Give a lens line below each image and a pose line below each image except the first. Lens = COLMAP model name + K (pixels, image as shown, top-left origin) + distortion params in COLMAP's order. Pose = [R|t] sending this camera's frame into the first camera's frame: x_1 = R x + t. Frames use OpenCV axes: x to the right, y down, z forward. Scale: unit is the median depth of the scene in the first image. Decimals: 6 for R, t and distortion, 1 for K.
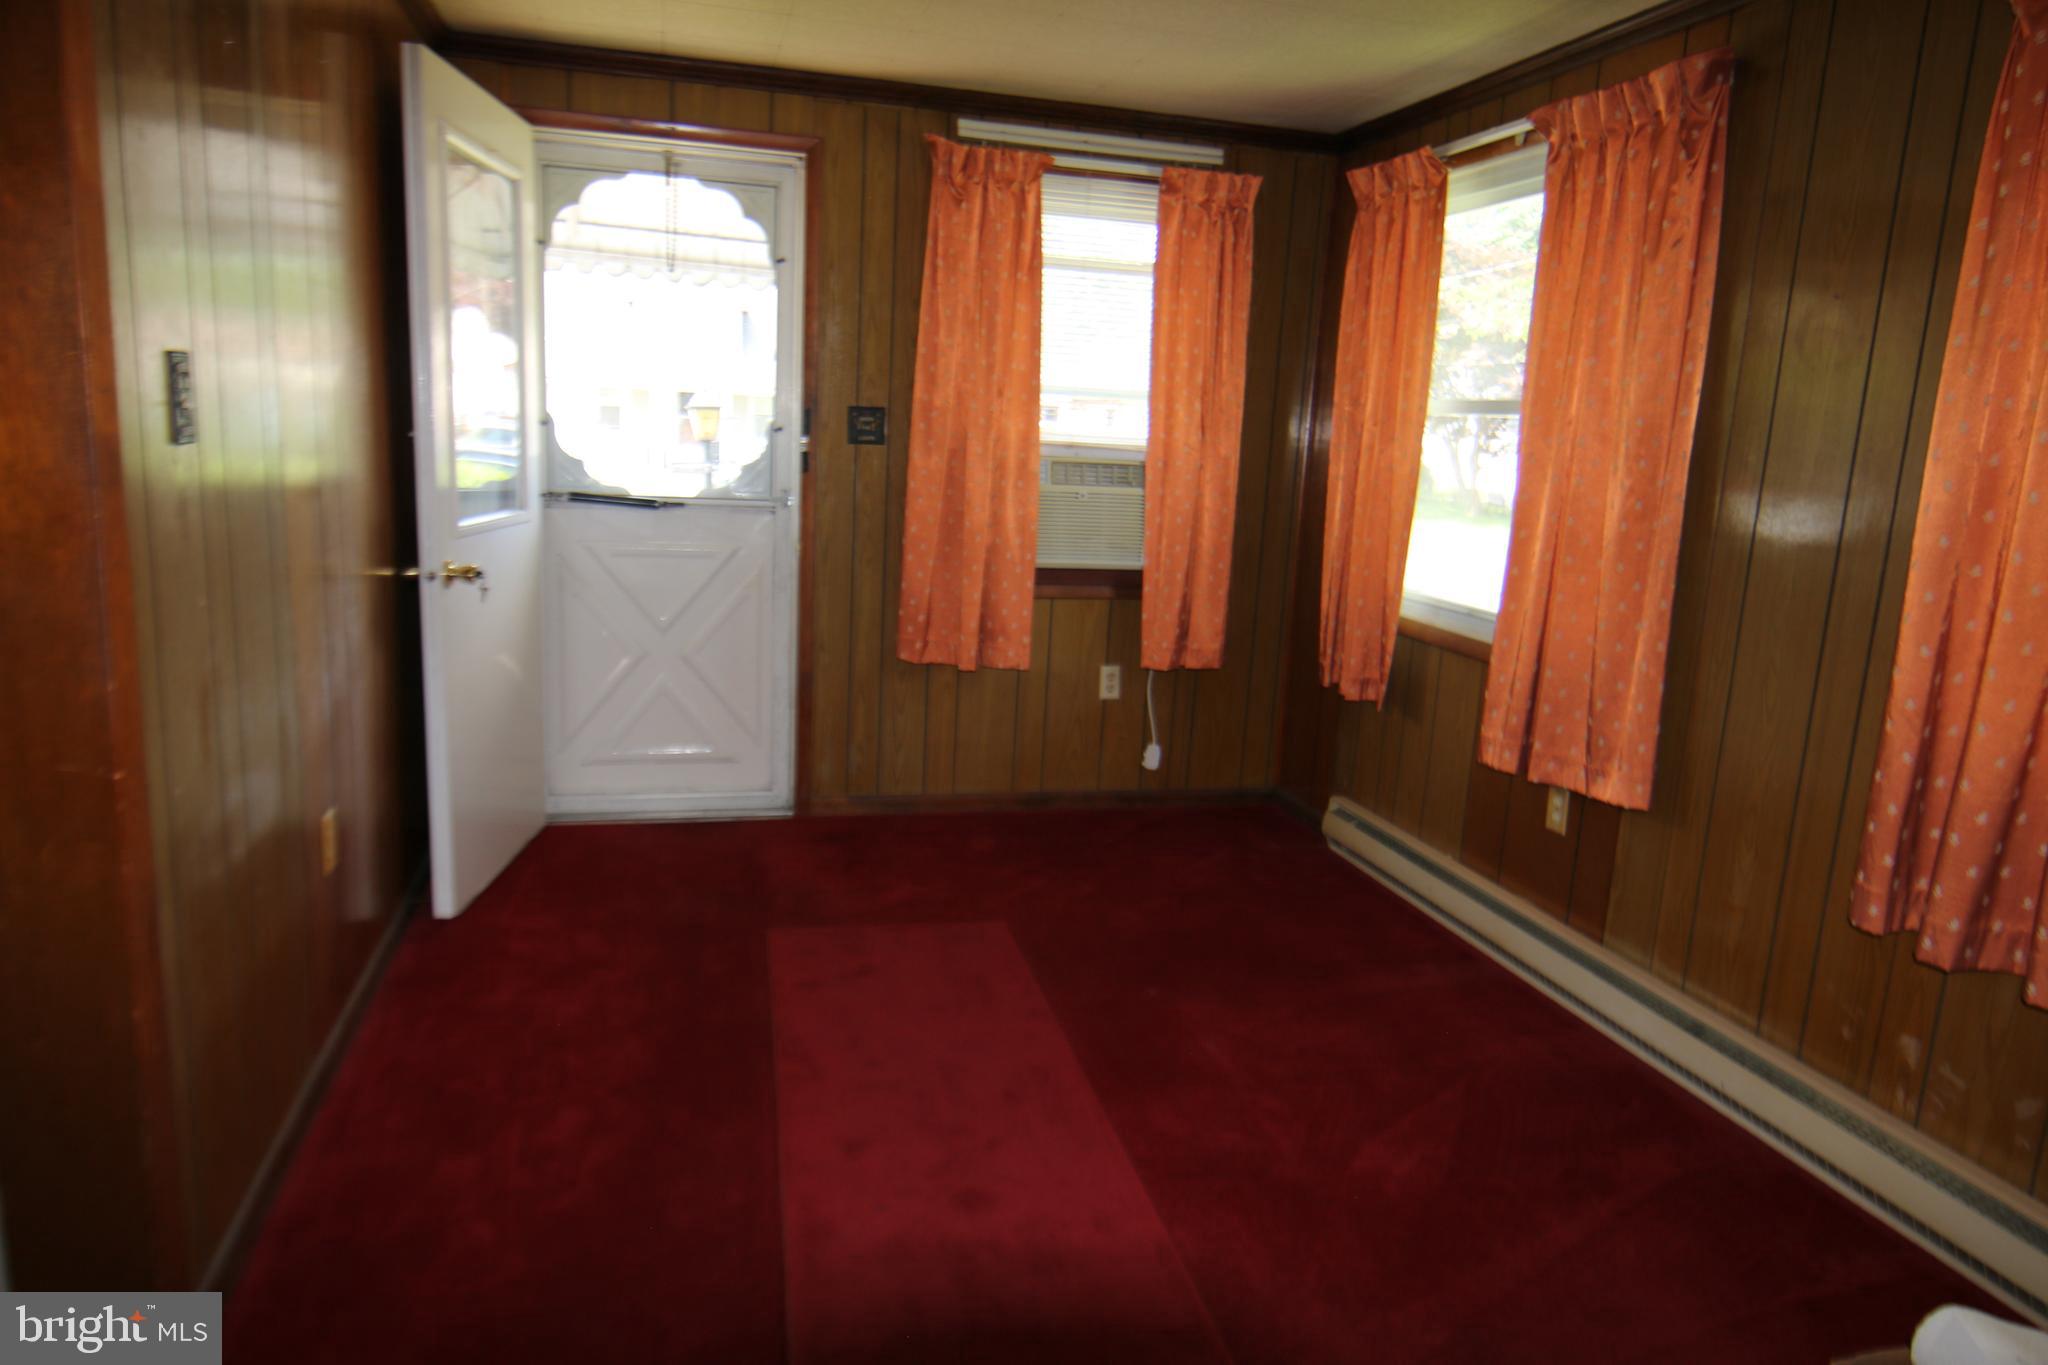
lens RADIAL K [[1283.4, 0, 1024.0], [0, 1283.4, 682.5], [0, 0, 1]] dist [-0.023815, 0.003476]
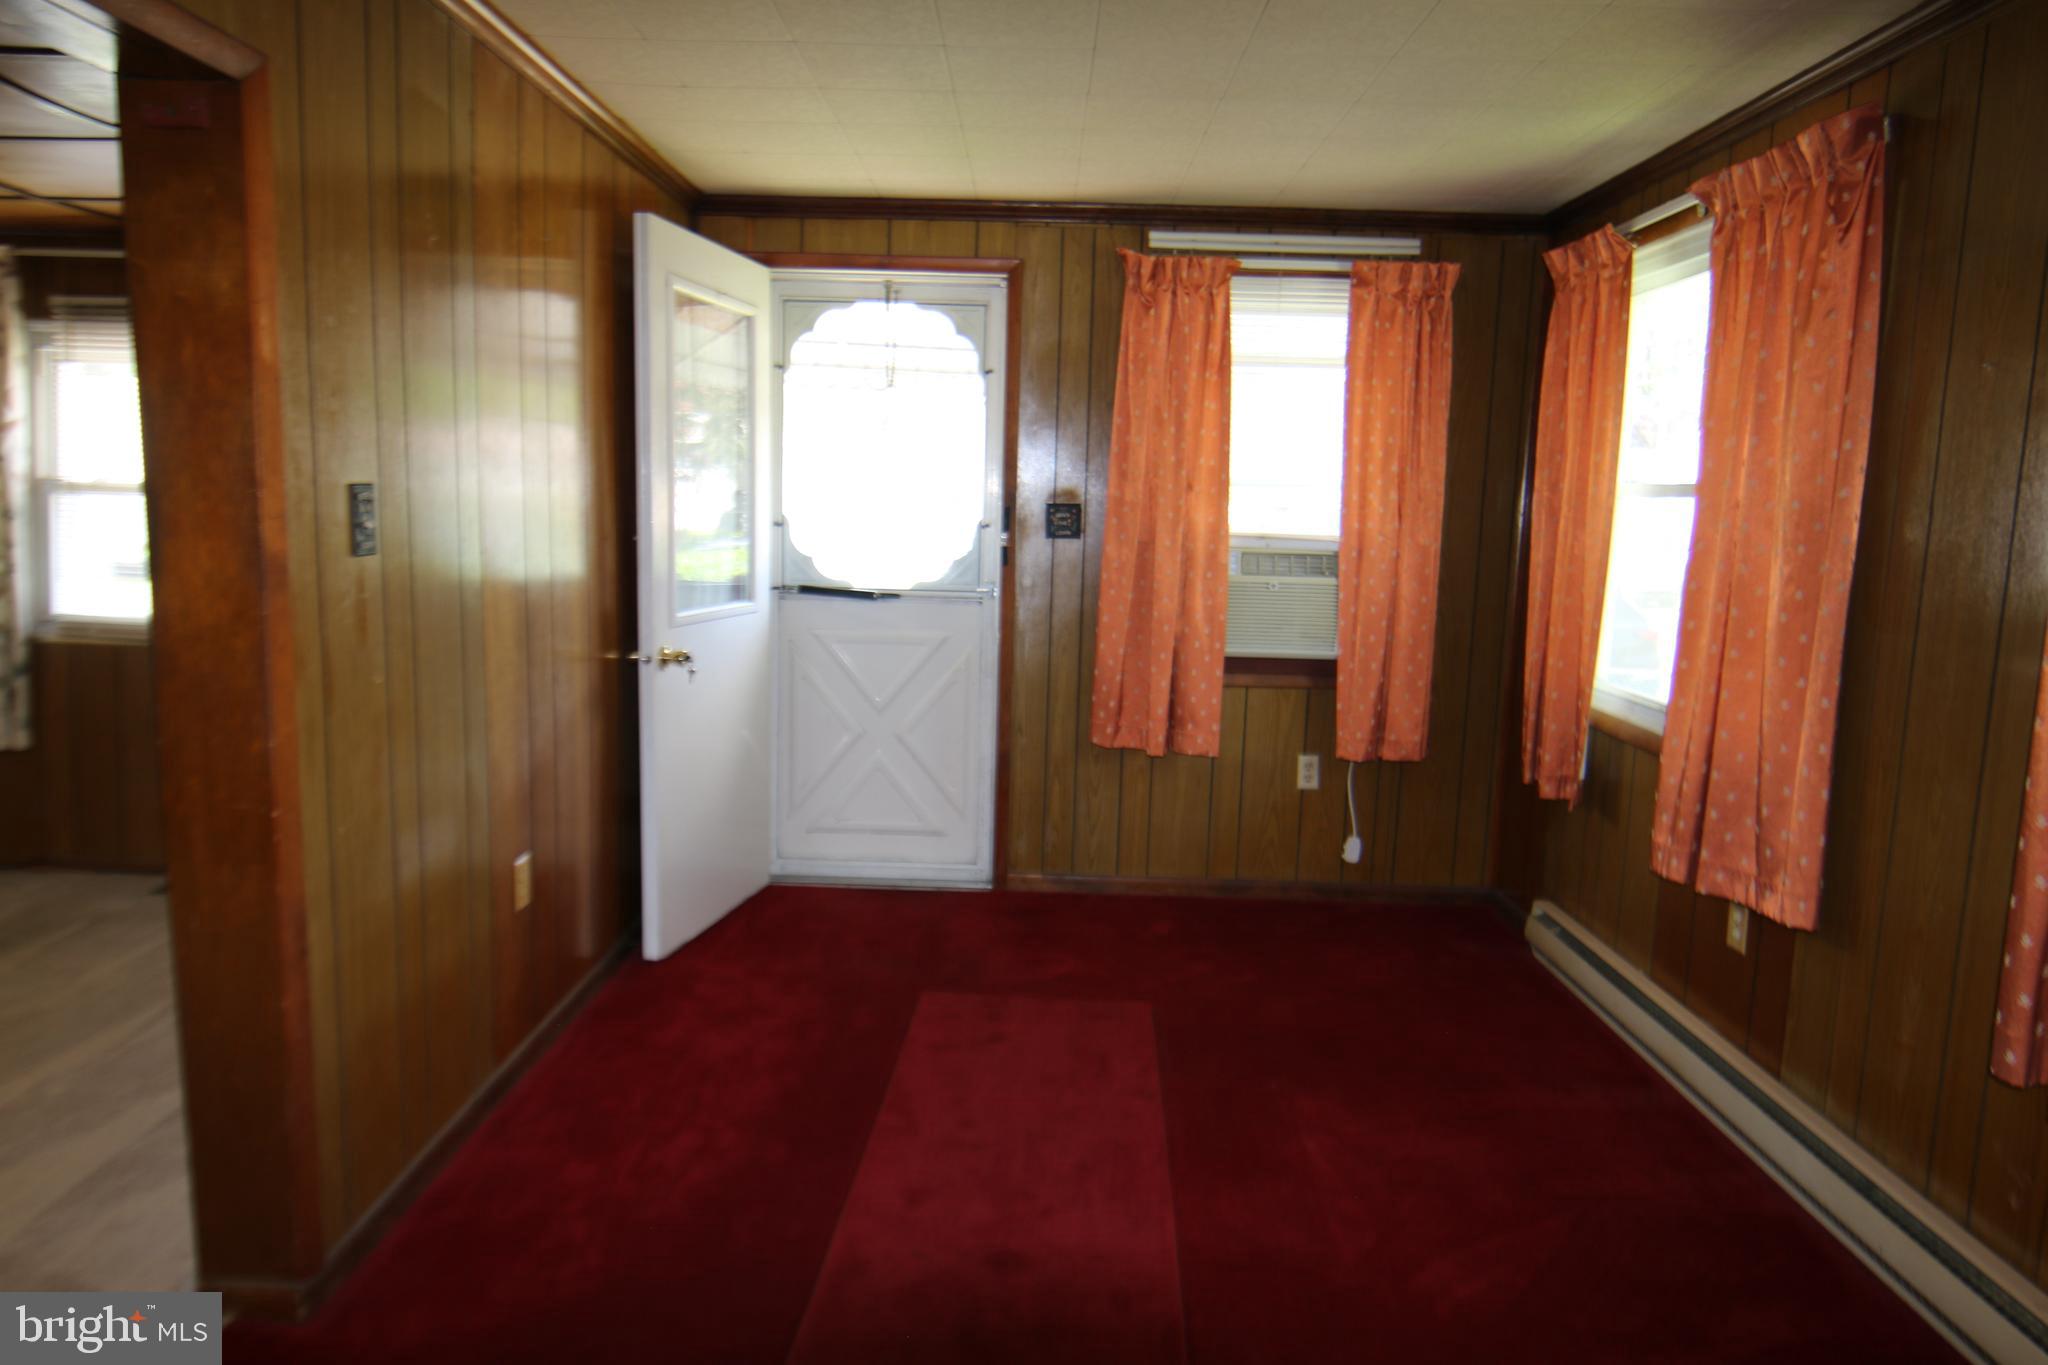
lens RADIAL K [[1283.4, 0, 1024.0], [0, 1283.4, 682.5], [0, 0, 1]] dist [-0.023815, 0.003476]
pose [[0.963080, 0.013614, -0.268871, 0.138432], [-0.031391, 0.997587, -0.061927, -0.001140], [0.267379, 0.068081, 0.961183, -0.017683]]
